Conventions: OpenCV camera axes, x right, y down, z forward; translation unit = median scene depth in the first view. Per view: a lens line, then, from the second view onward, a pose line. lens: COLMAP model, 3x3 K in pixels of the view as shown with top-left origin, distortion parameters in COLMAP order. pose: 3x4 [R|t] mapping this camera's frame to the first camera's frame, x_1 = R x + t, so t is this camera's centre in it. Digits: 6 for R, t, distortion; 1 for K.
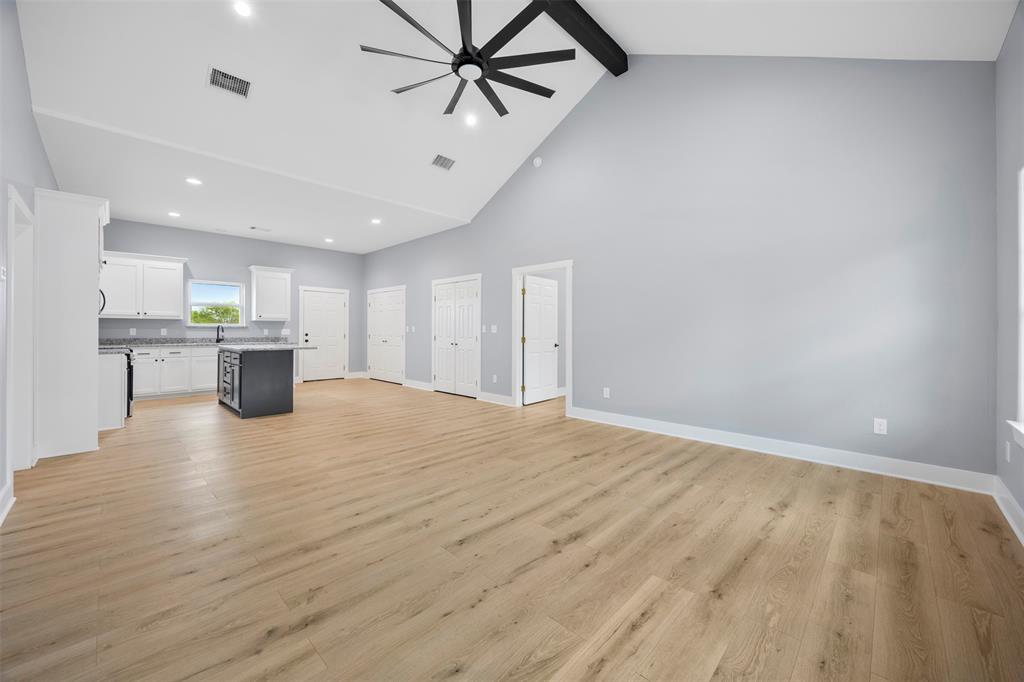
lens RADIAL K [[392.6, 0, 510.4], [0, 392.6, 331.6], [0, 0, 1]] dist [-0.004755, -0.000087]
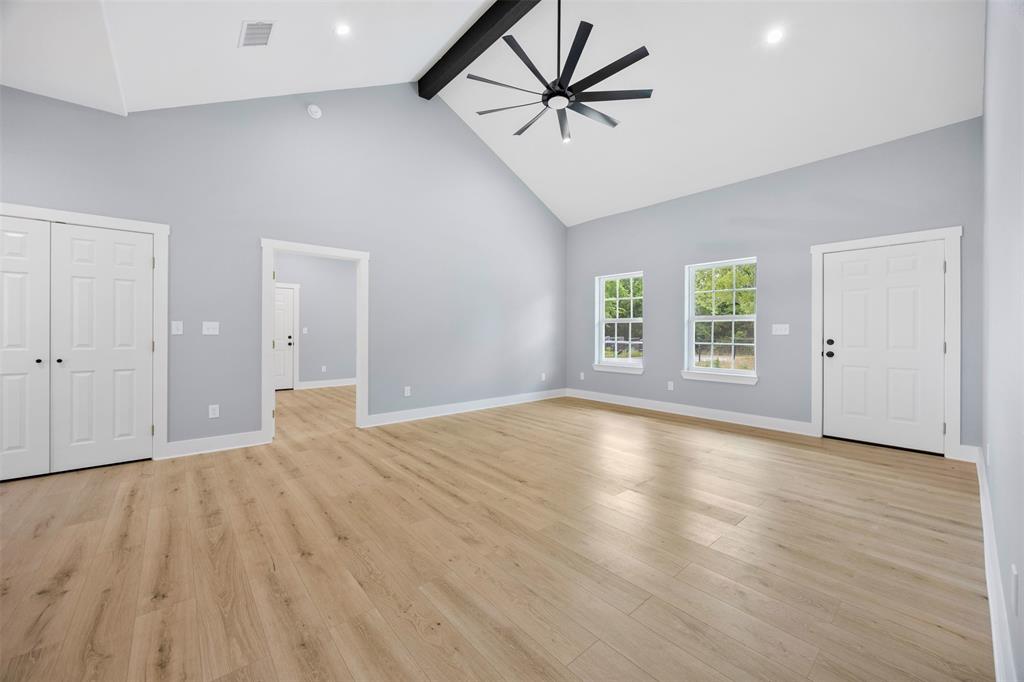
lens RADIAL K [[392.6, 0, 510.8], [0, 392.6, 332.0], [0, 0, 1]] dist [-0.004755, -0.000087]
pose [[0.090857, -0.000150, 0.995864, -0.977147], [0.000760, 1.000000, 0.000081, -0.000968], [-0.995864, 0.000750, 0.090857, 0.813162]]
